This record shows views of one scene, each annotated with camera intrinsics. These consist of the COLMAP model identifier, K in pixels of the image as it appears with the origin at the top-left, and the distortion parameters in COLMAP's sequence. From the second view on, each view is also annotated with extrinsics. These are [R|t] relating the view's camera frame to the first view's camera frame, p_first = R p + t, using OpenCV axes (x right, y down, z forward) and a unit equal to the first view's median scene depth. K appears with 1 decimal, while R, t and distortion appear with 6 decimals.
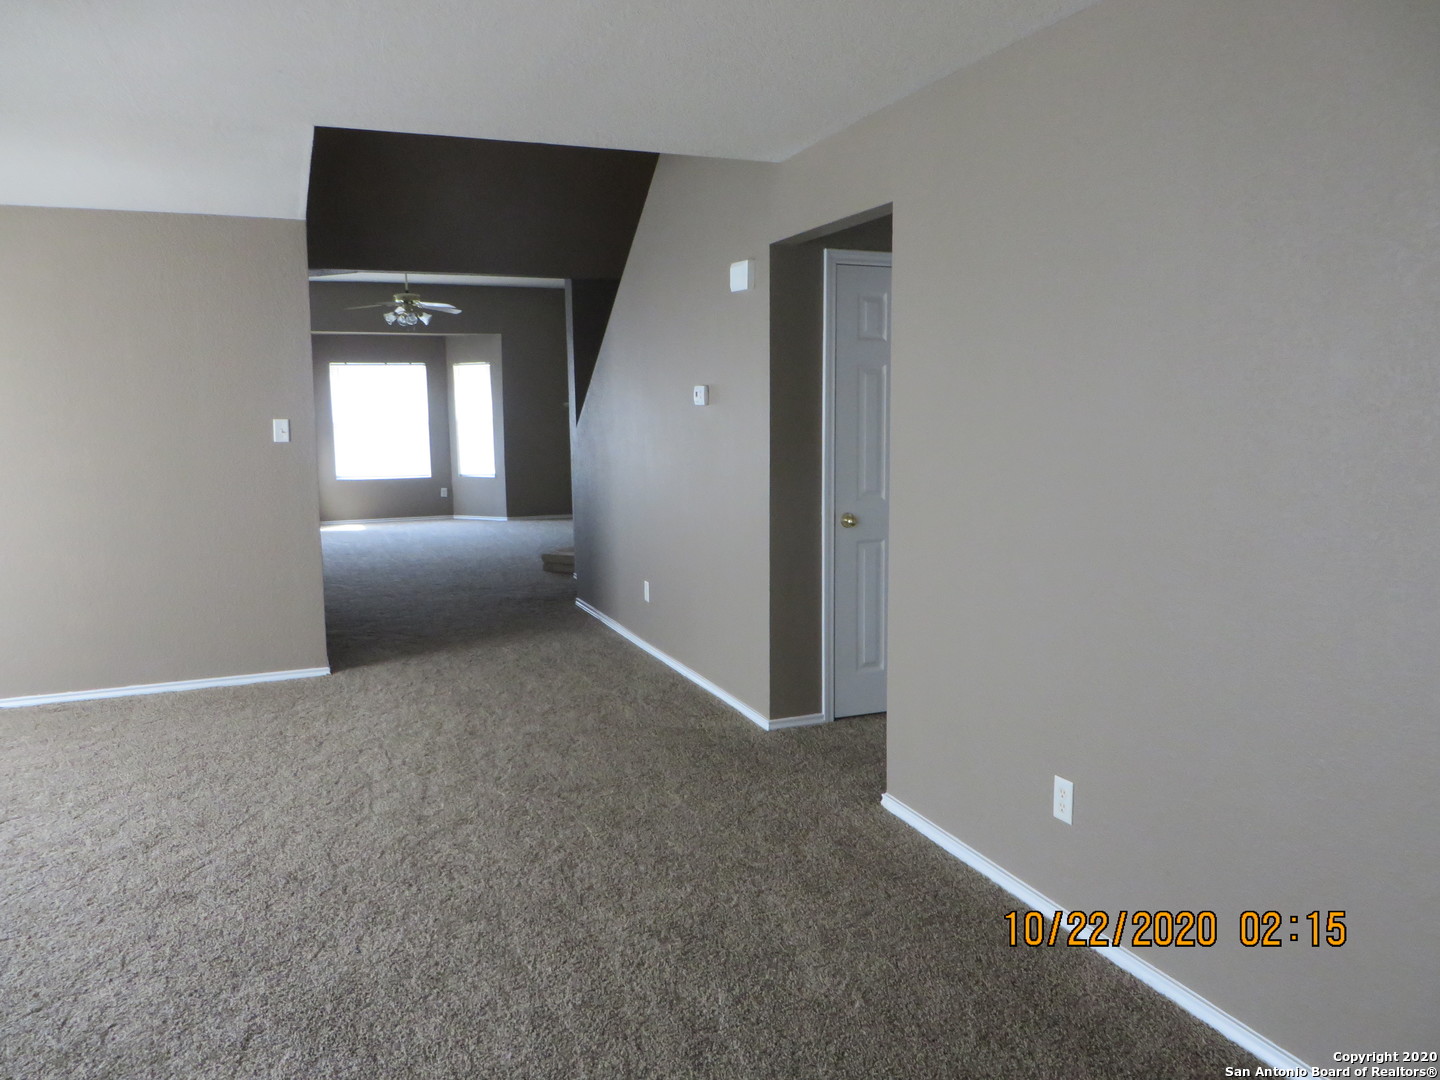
lens RADIAL K [[1062.6, 0, 729.1], [0, 1062.6, 544.3], [0, 0, 1]] dist [-0.029833, 0.012516]
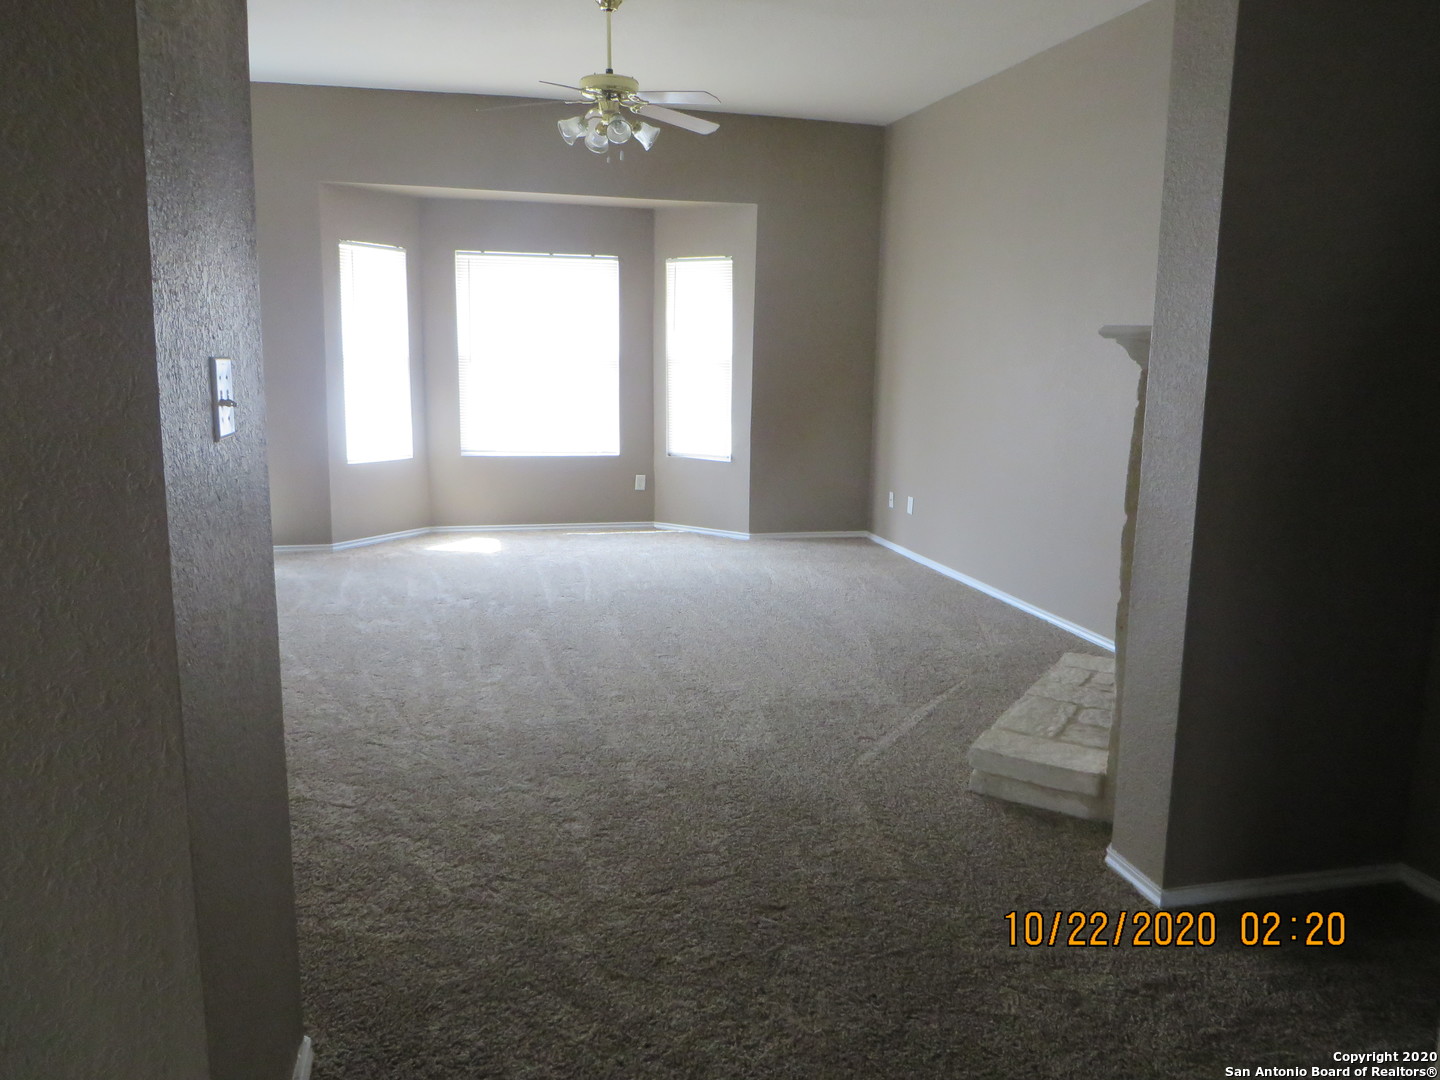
lens RADIAL K [[1062.6, 0, 712.1], [0, 1062.6, 545.2], [0, 0, 1]] dist [-0.029833, 0.012516]
pose [[0.988525, 0.056685, -0.140018, -0.148673], [-0.051463, 0.997848, 0.040643, -0.040857], [0.142021, -0.032971, 0.989314, 0.434635]]
